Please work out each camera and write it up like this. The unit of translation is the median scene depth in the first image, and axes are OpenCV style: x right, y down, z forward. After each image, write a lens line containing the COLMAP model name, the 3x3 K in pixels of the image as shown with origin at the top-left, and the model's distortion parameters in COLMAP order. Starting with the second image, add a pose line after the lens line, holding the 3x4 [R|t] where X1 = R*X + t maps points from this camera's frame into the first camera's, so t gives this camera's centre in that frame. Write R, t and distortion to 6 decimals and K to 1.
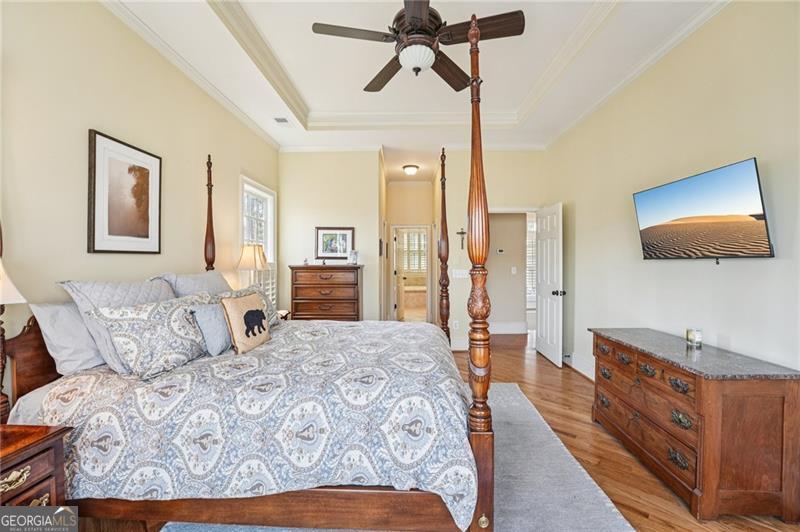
lens RADIAL K [[325.6, 0, 398.0], [0, 325.6, 263.9], [0, 0, 1]] dist [-0.028314, 0.002998]
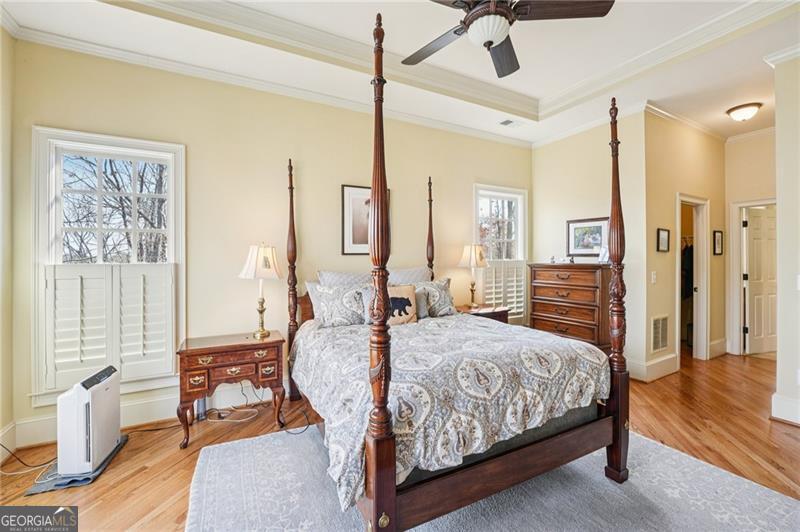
lens RADIAL K [[325.6, 0, 395.0], [0, 325.6, 260.8], [0, 0, 1]] dist [-0.028314, 0.002998]
pose [[0.488295, 0.005548, -0.872661, 0.316770], [-0.004617, 0.999982, 0.003774, -0.004634], [0.872666, 0.002186, 0.488312, 0.158735]]
